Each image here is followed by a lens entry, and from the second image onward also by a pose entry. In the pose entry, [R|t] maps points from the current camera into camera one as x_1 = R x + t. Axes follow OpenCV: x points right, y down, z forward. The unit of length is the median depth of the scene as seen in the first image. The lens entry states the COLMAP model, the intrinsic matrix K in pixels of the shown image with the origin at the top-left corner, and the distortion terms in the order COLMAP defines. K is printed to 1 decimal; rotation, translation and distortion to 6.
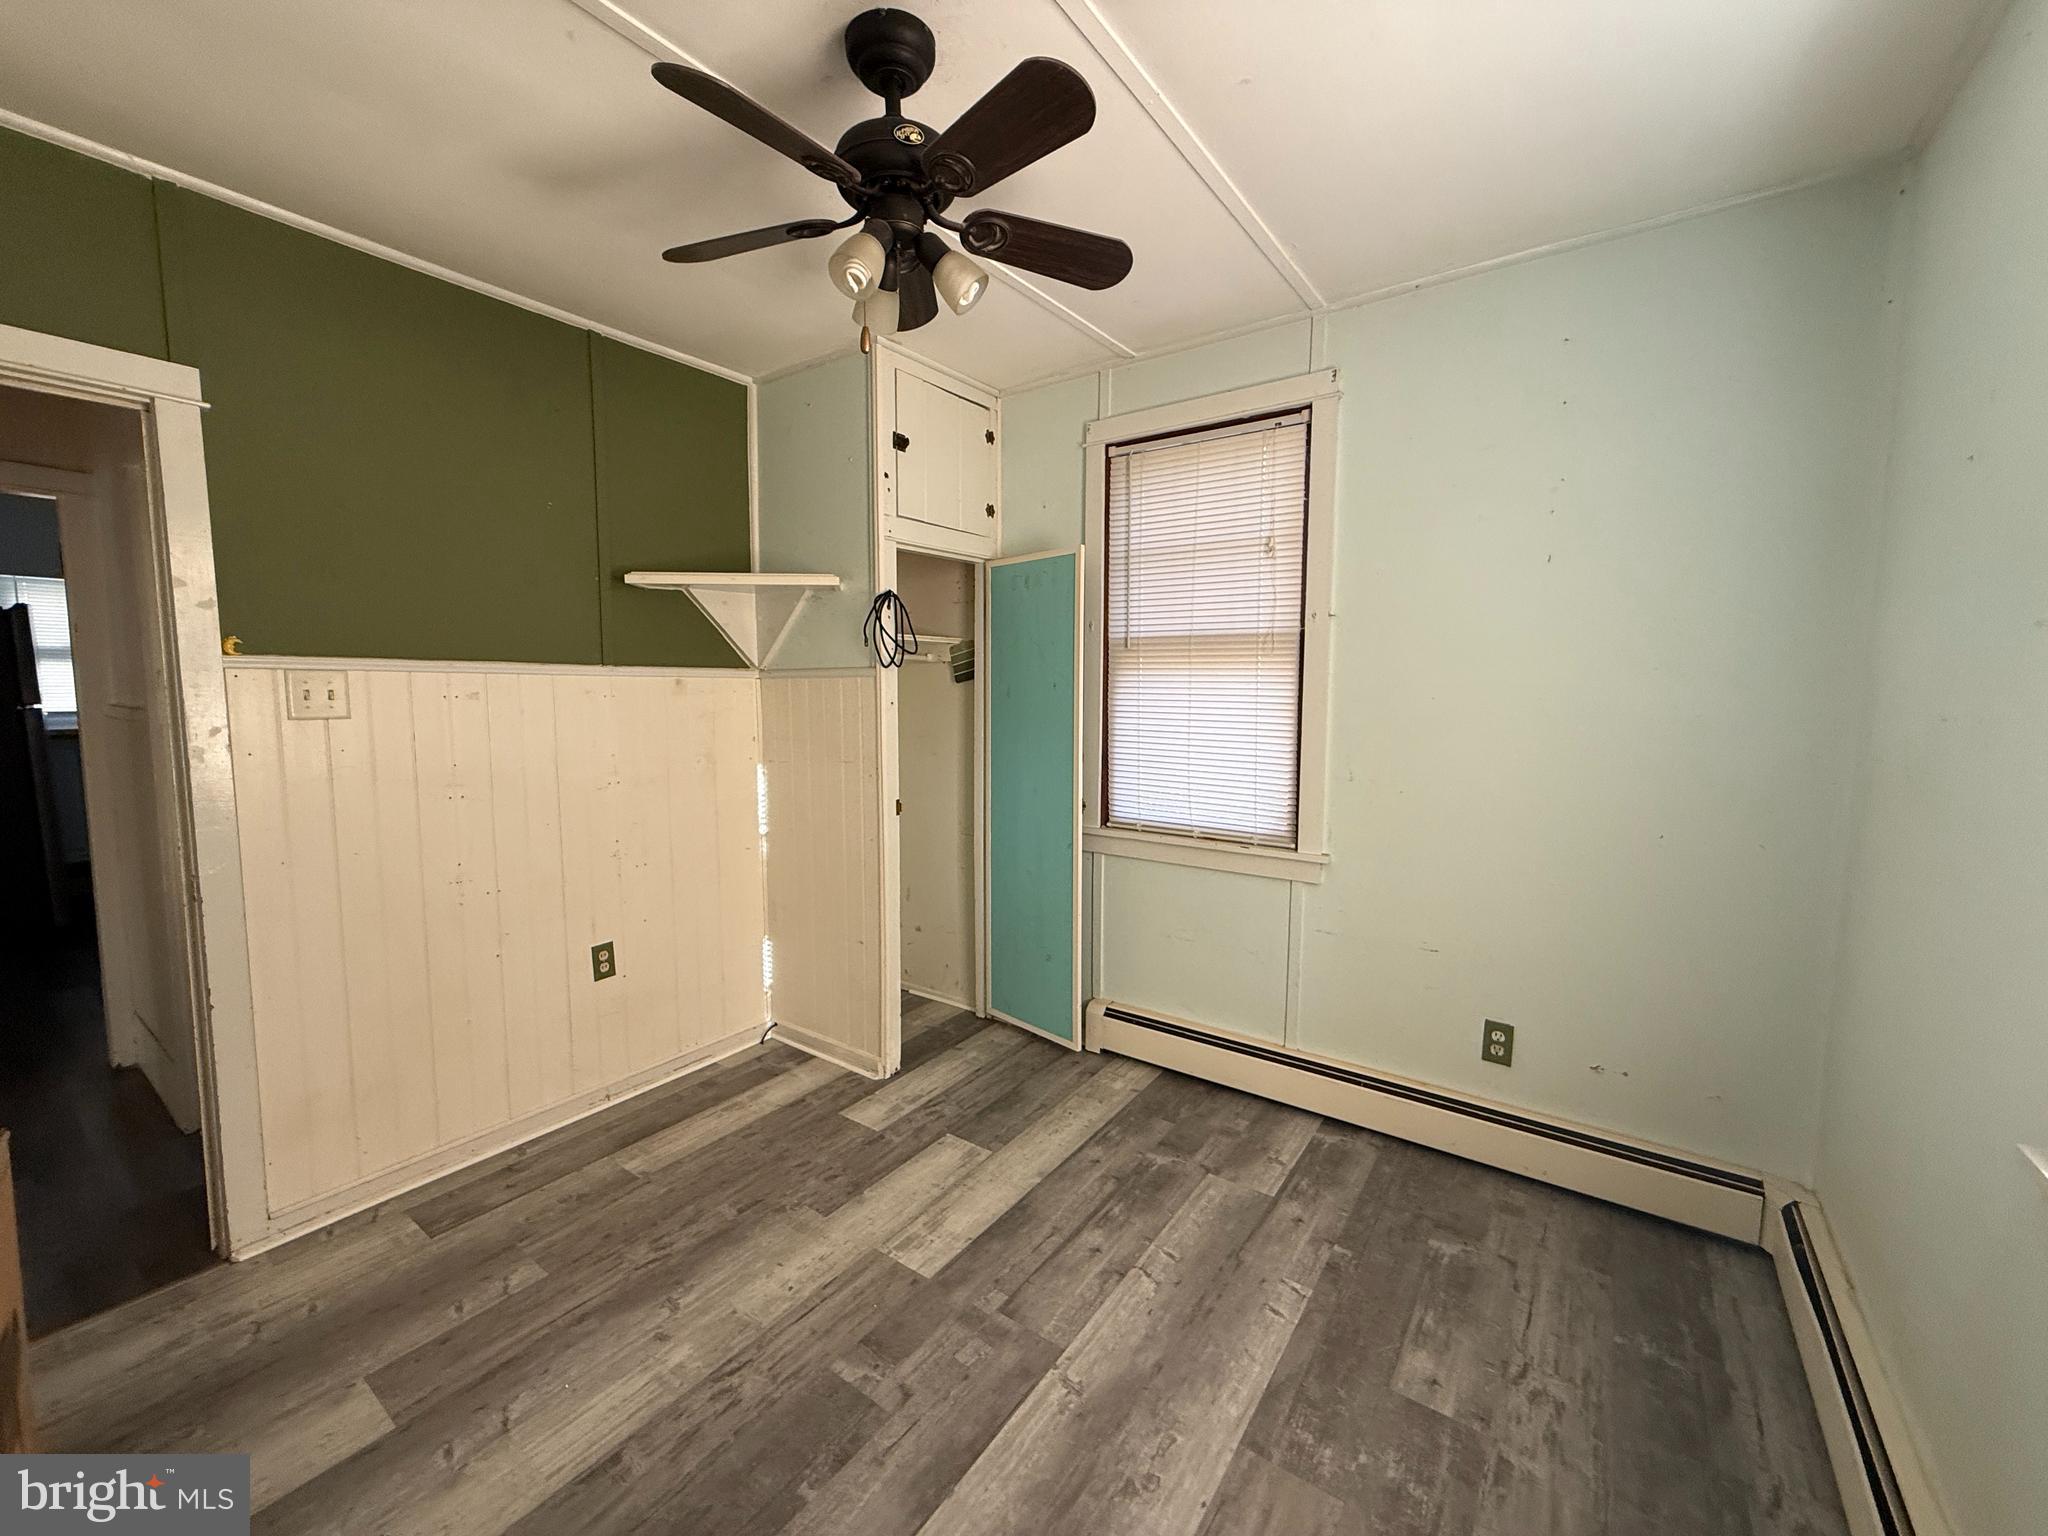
lens RADIAL K [[816.8, 0, 1018.8], [0, 816.8, 765.5], [0, 0, 1]] dist [-0.001161, 0.001168]
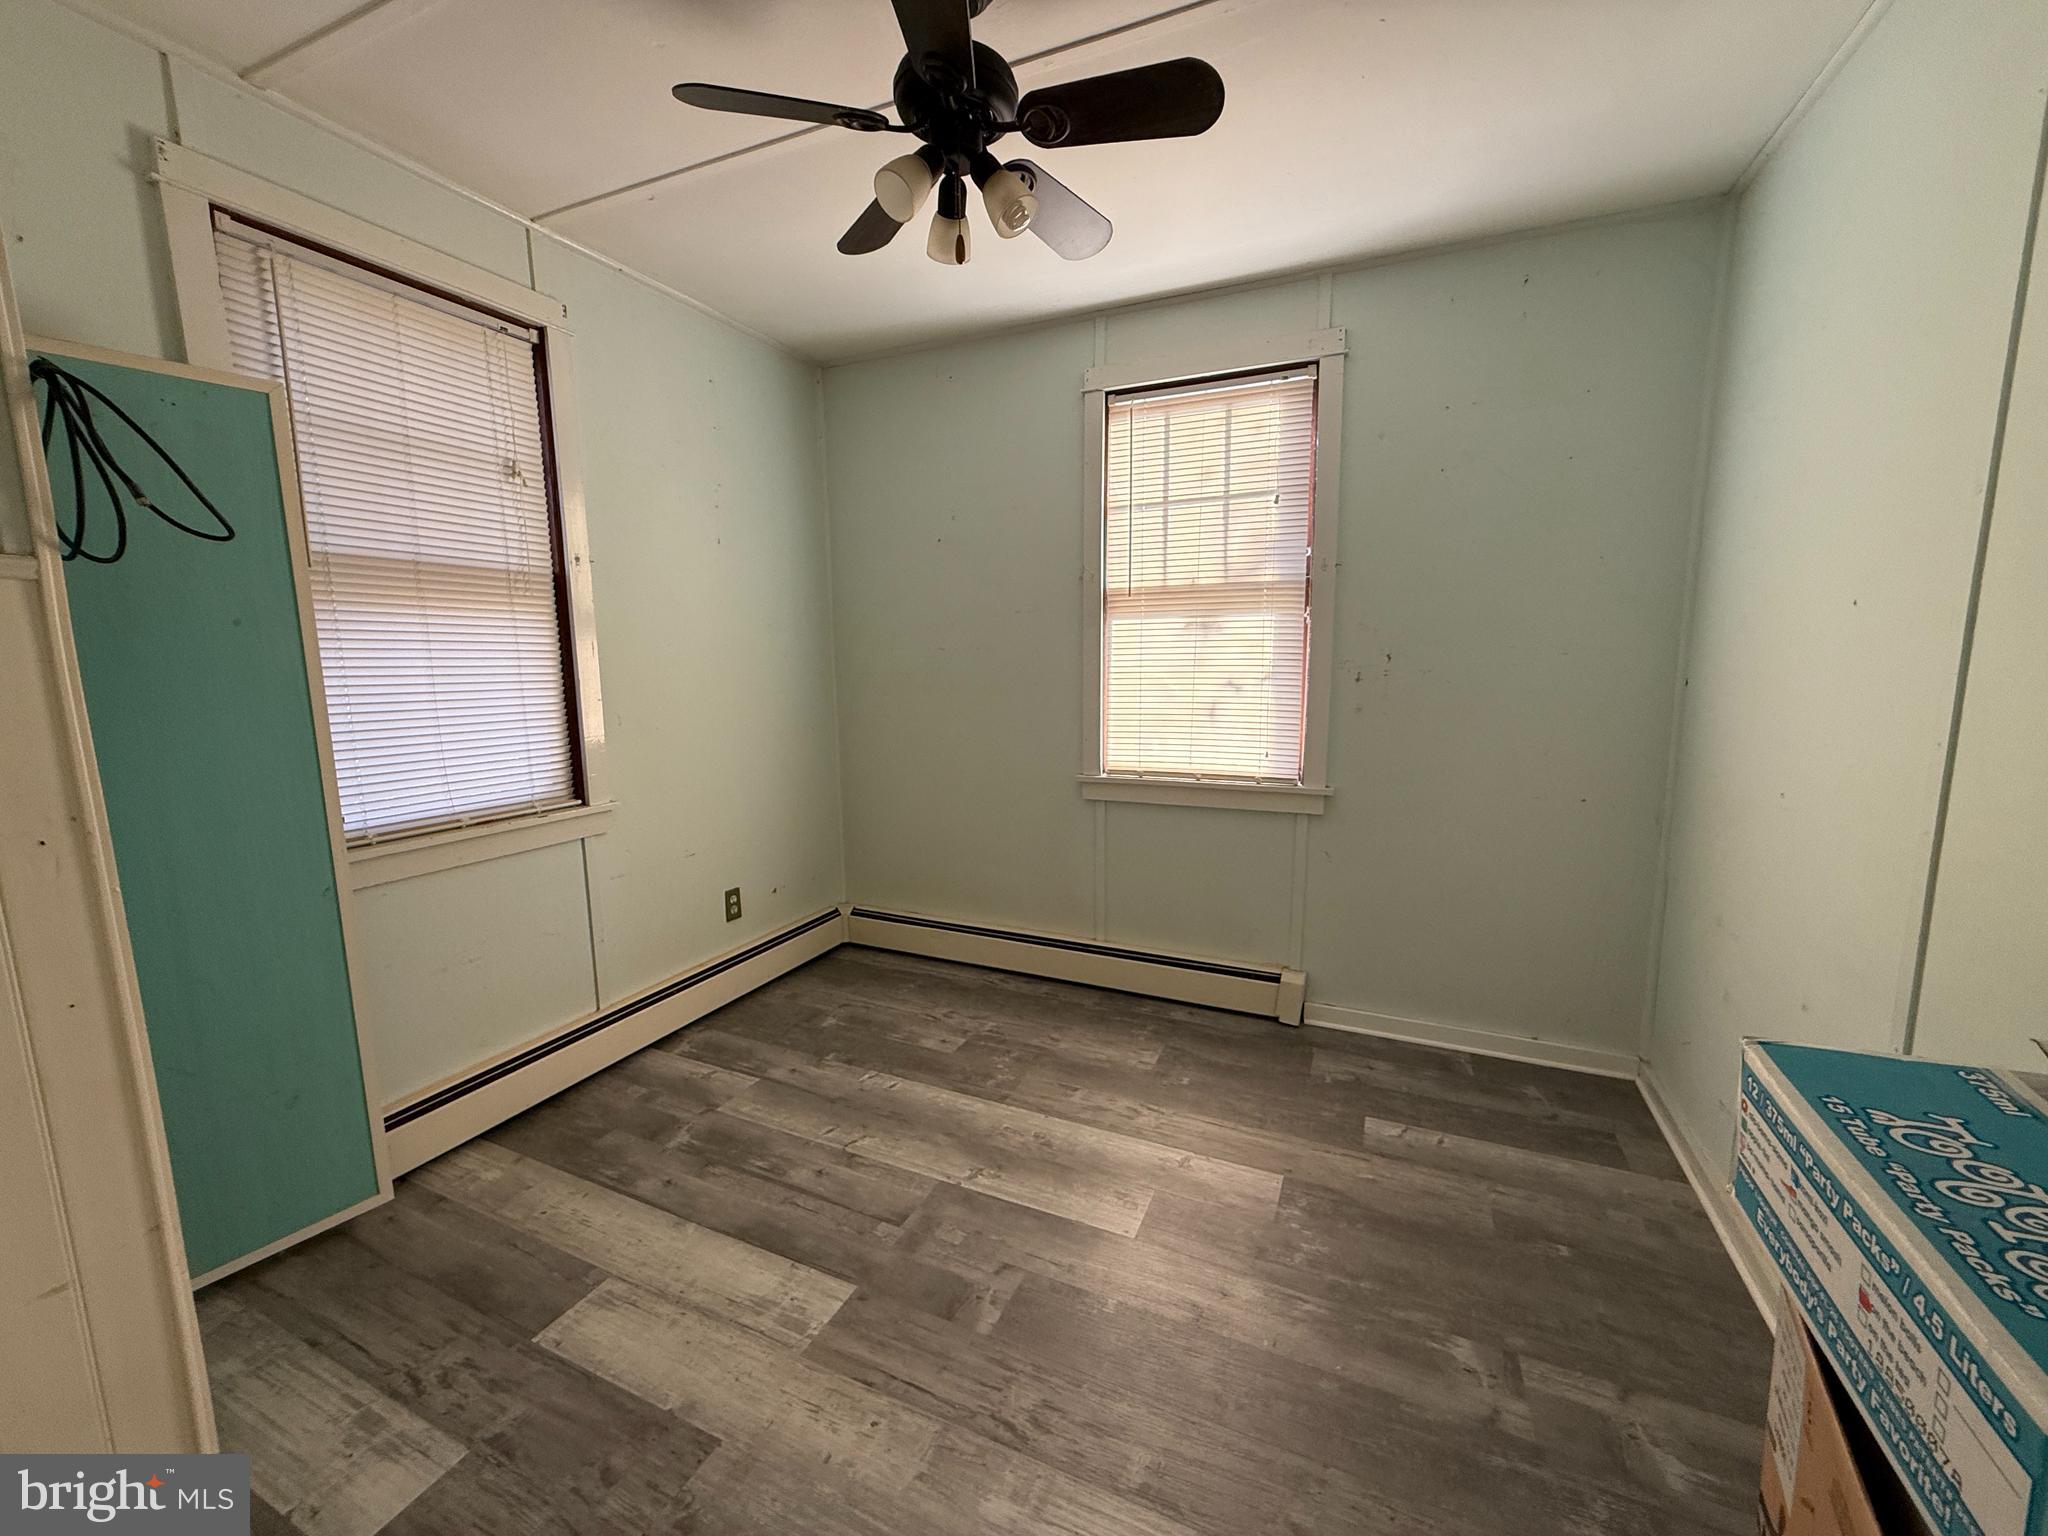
lens RADIAL K [[816.8, 0, 1021.7], [0, 816.8, 766.8], [0, 0, 1]] dist [-0.001161, 0.001168]
pose [[-0.199266, -0.134875, 0.970619, -0.832518], [0.108643, 0.981336, 0.158668, -0.044224], [-0.973904, 0.137068, -0.180894, 0.810131]]
